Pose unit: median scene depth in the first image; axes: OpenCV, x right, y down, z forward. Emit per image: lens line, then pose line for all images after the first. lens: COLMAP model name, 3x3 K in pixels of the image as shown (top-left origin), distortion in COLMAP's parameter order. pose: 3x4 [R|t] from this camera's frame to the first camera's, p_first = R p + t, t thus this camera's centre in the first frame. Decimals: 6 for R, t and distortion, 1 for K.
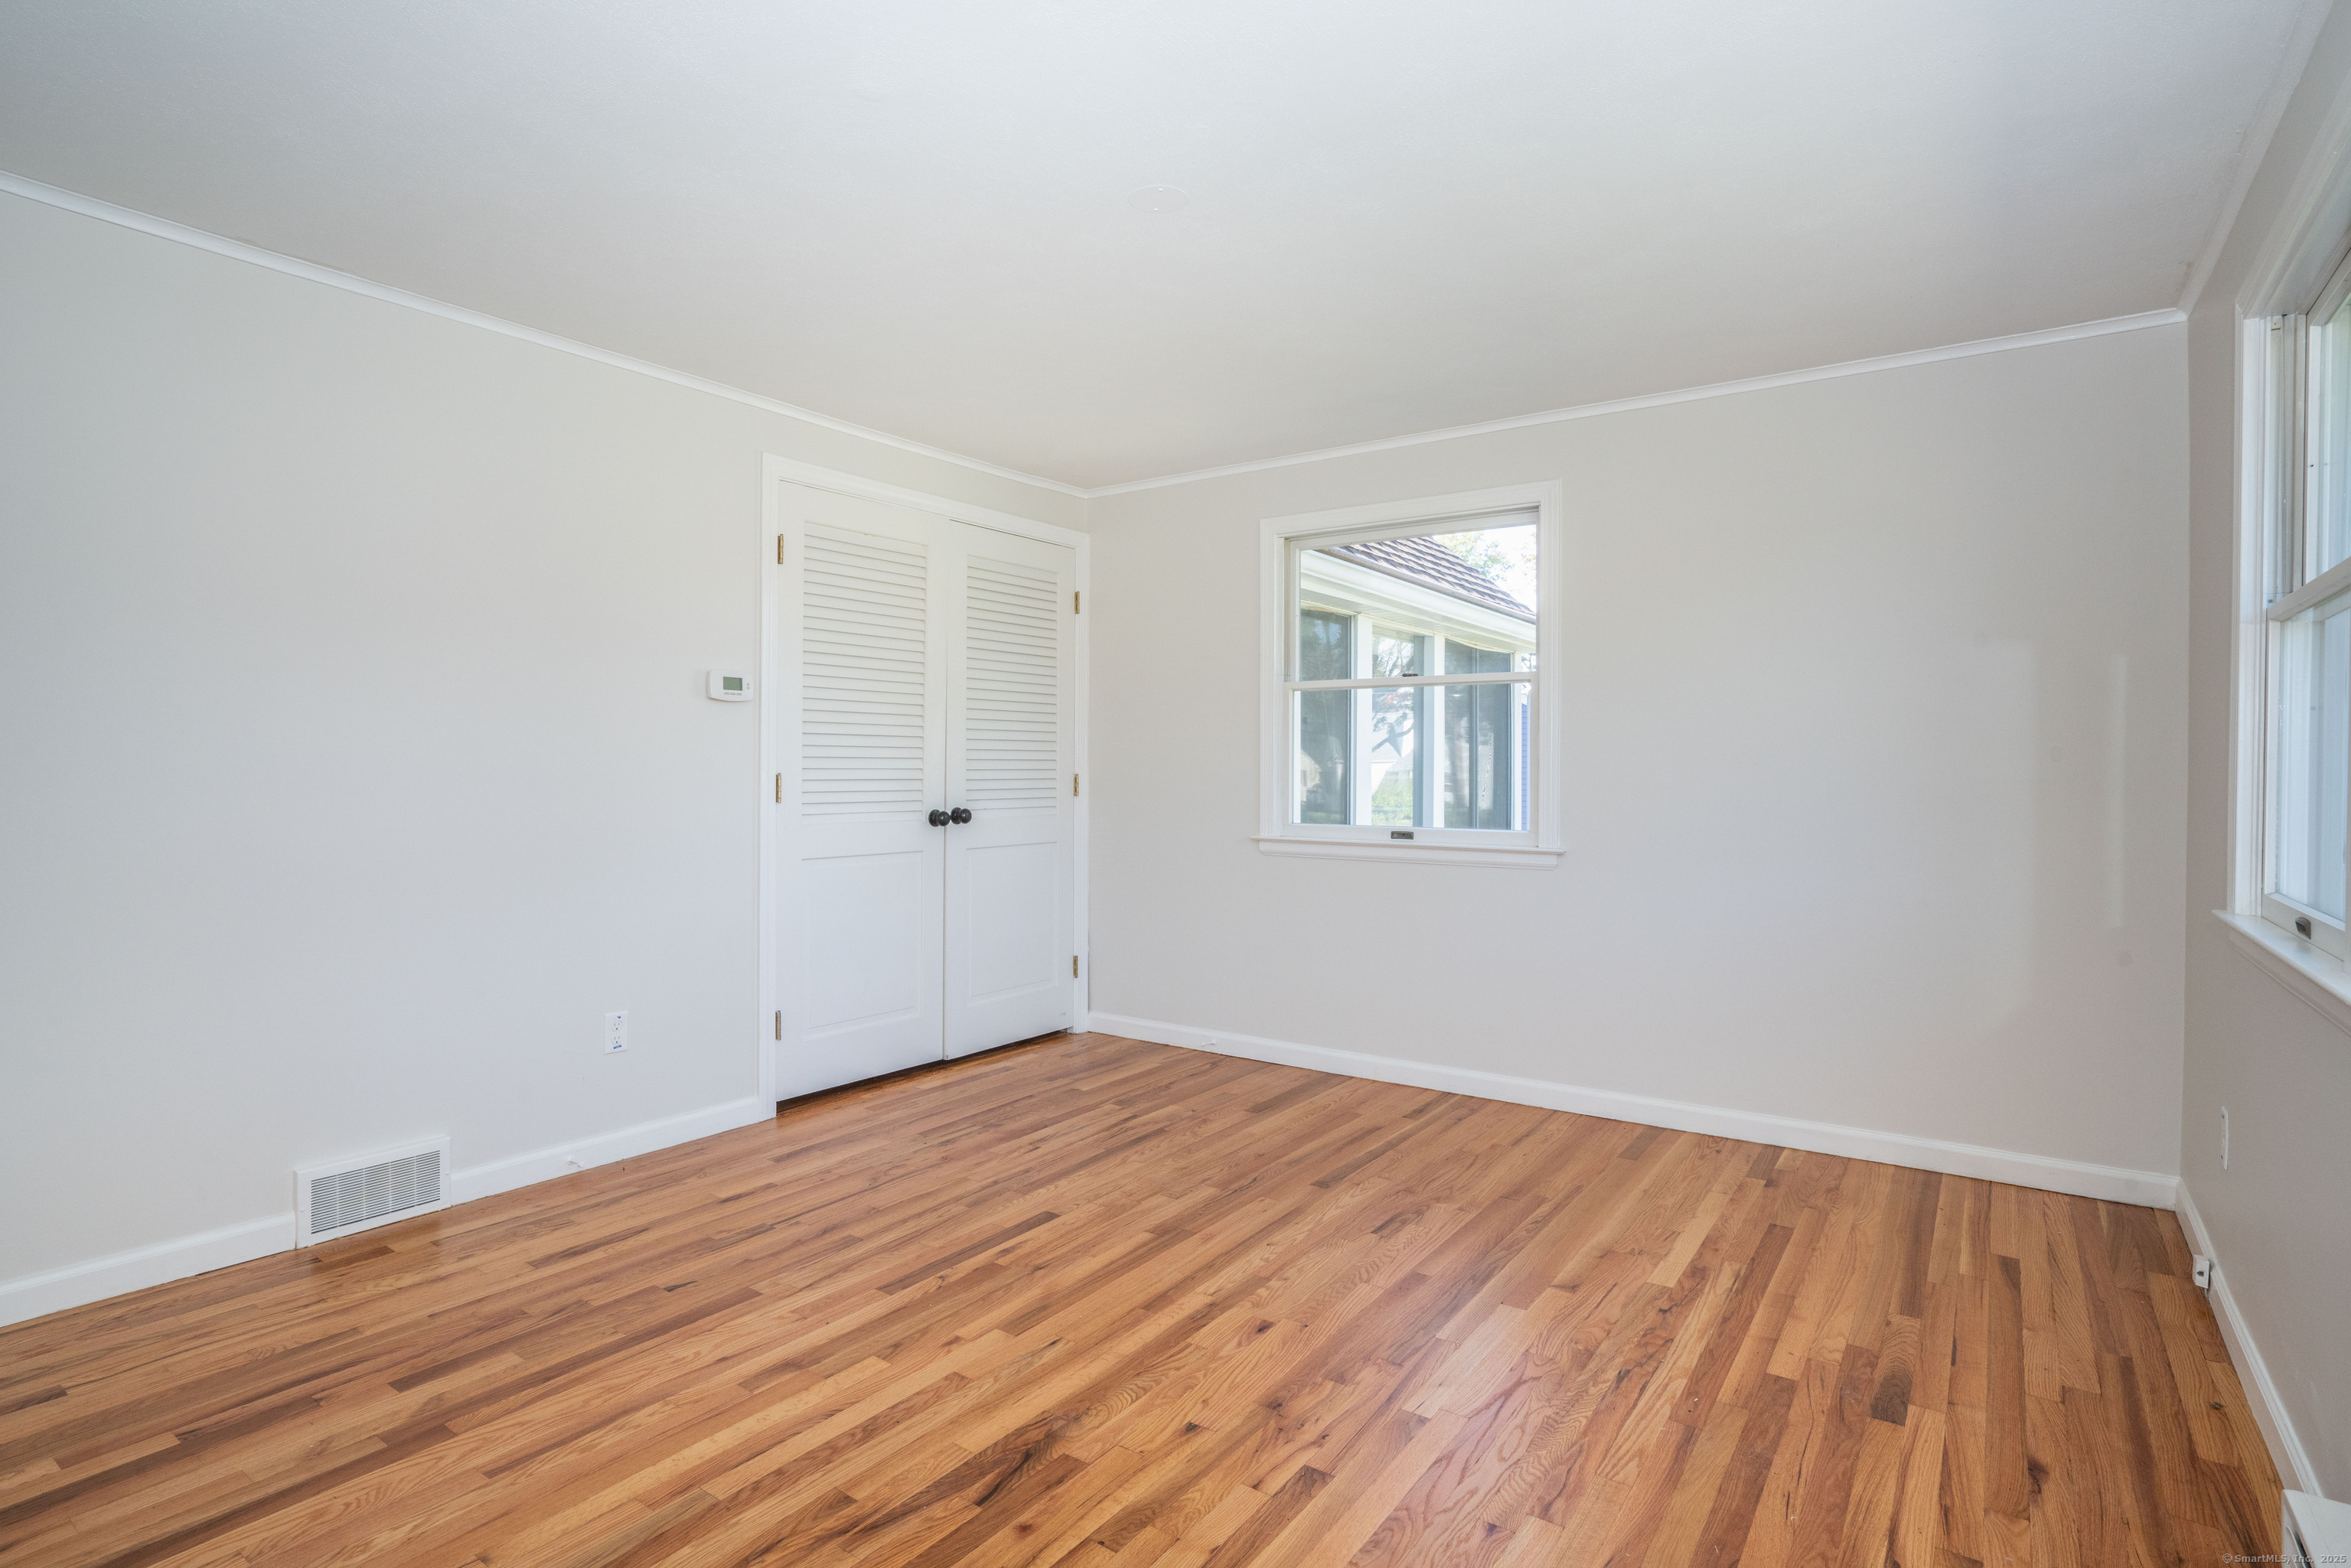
lens RADIAL K [[1167.7, 0, 1162.7], [0, 1167.7, 782.7], [0, 0, 1]] dist [-0.063233, 0.037618]
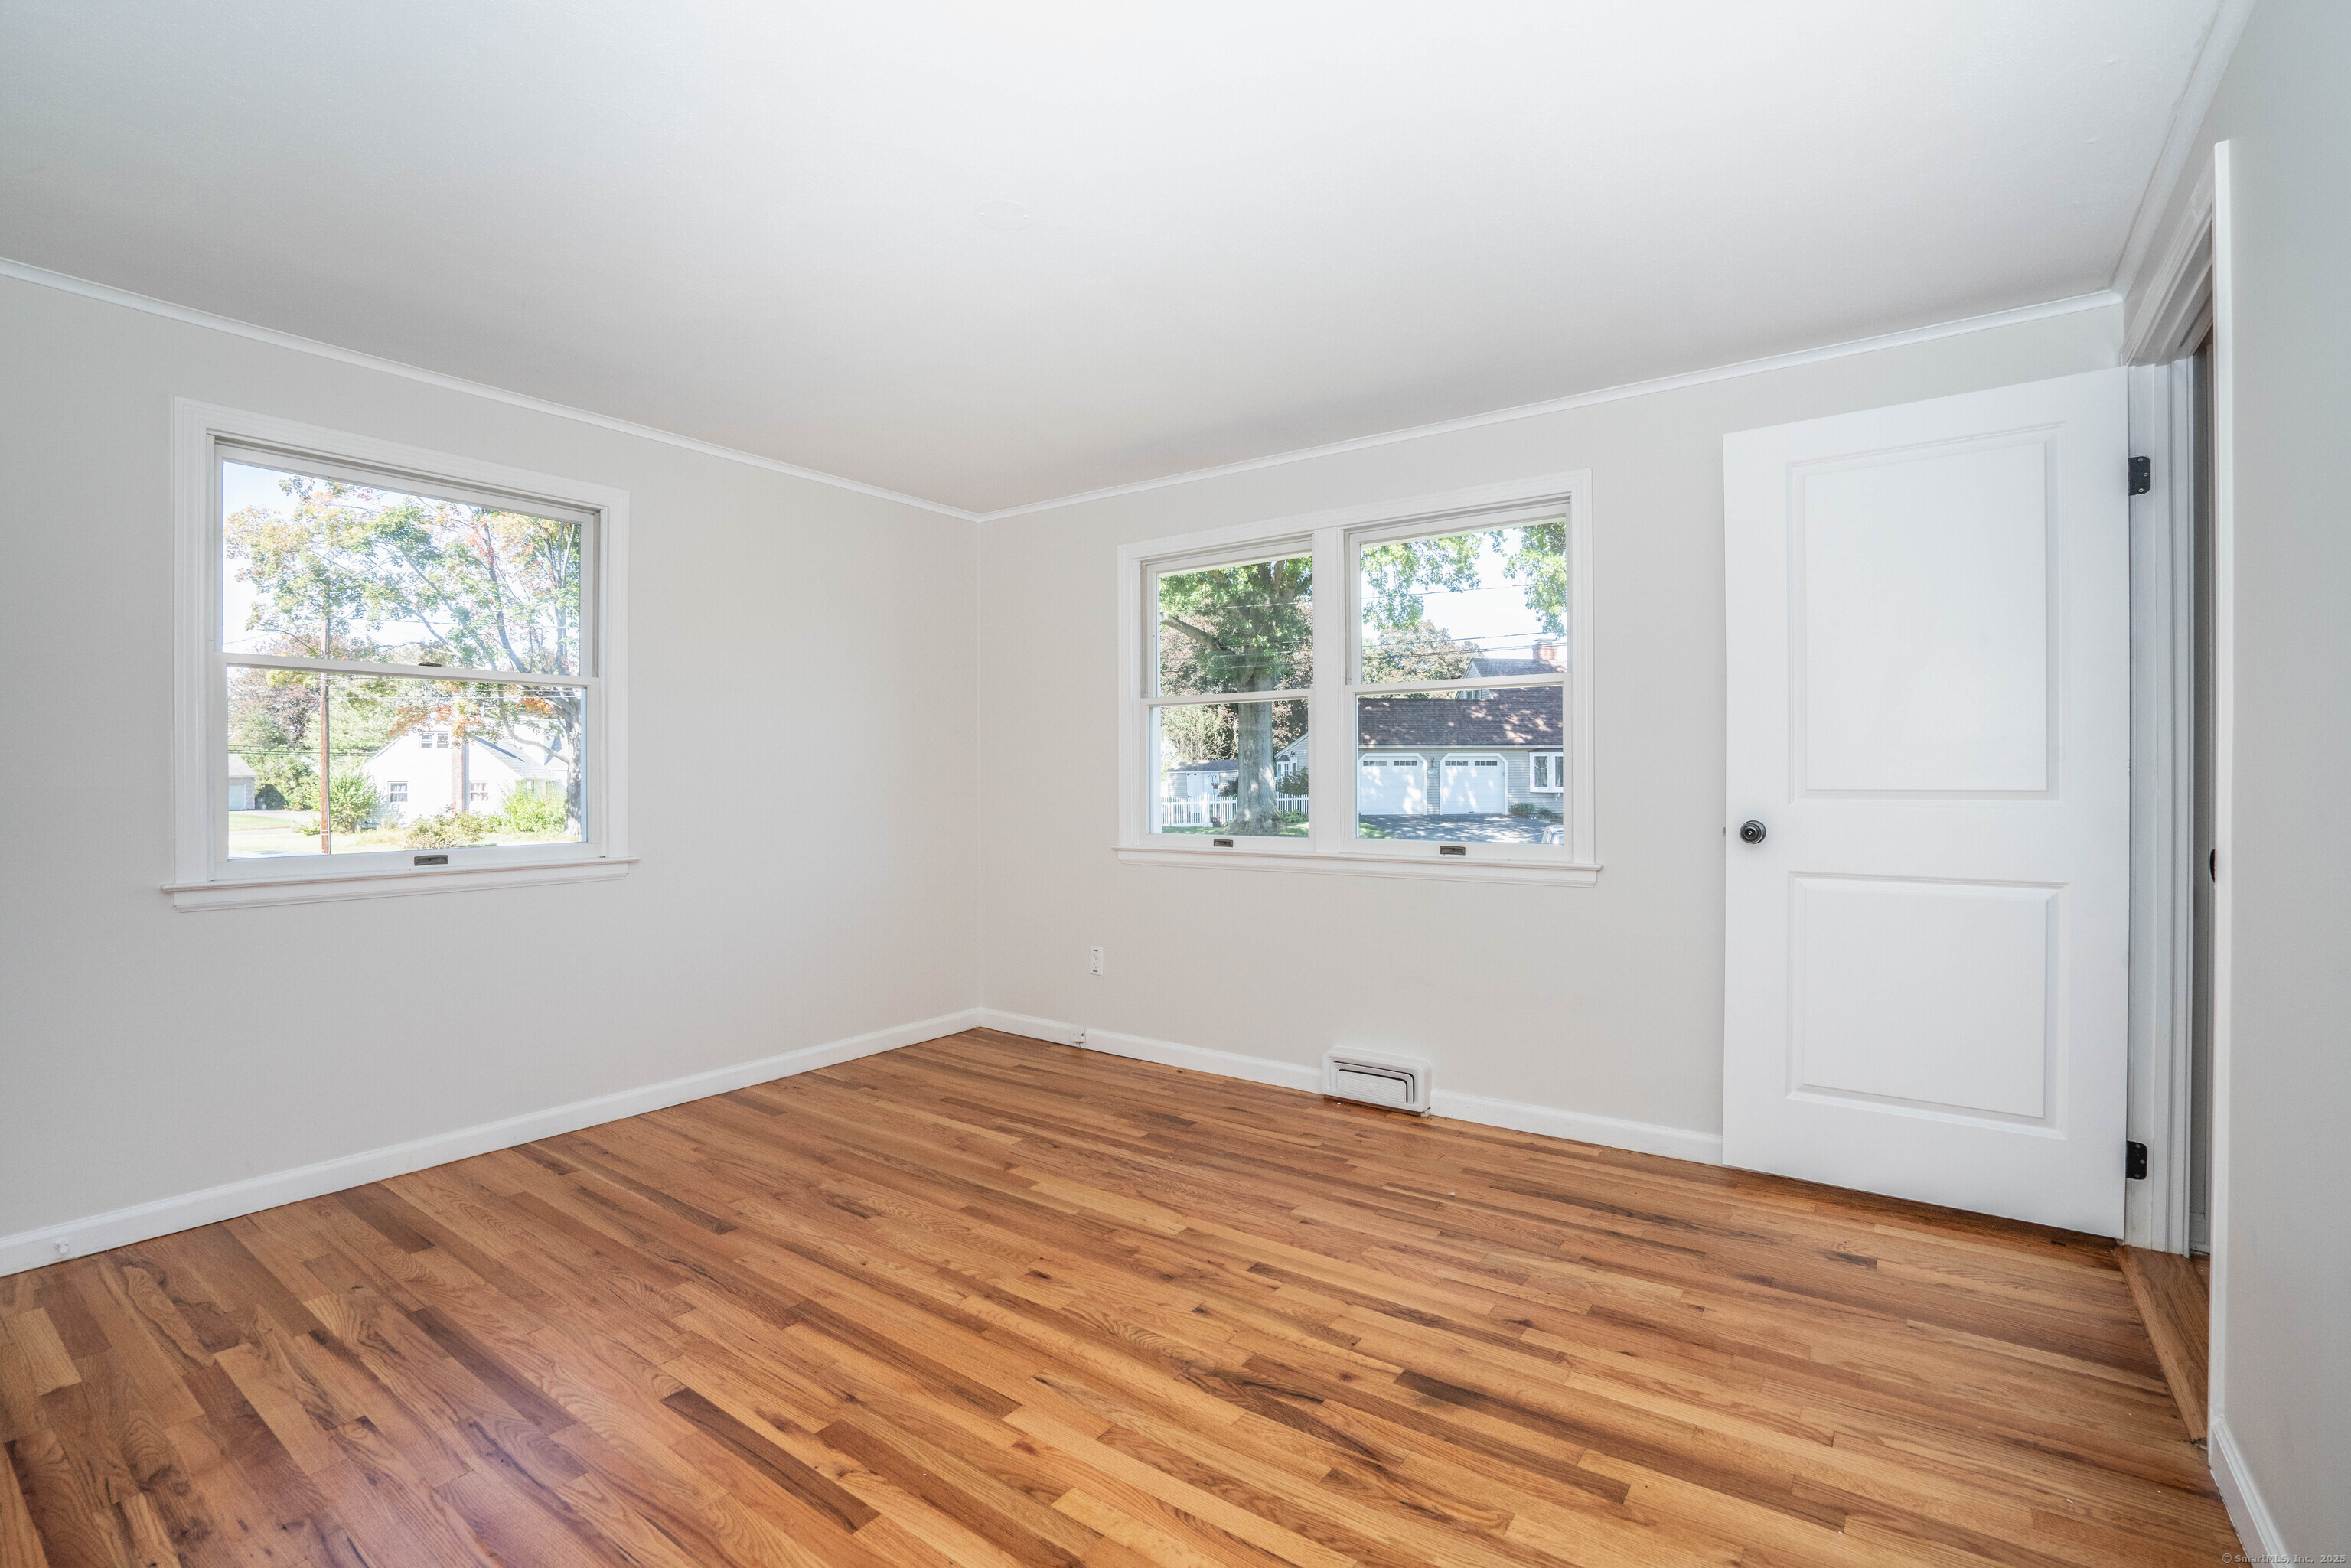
lens RADIAL K [[1059.5, 0, 1173.9], [0, 1059.5, 789.6], [0, 0, 1]] dist [-0.052090, 0.019968]
pose [[0.007501, -0.016448, 0.999837, -0.784324], [0.011984, 0.999794, 0.016357, -0.014393], [-0.999900, 0.011860, 0.007696, 0.724079]]
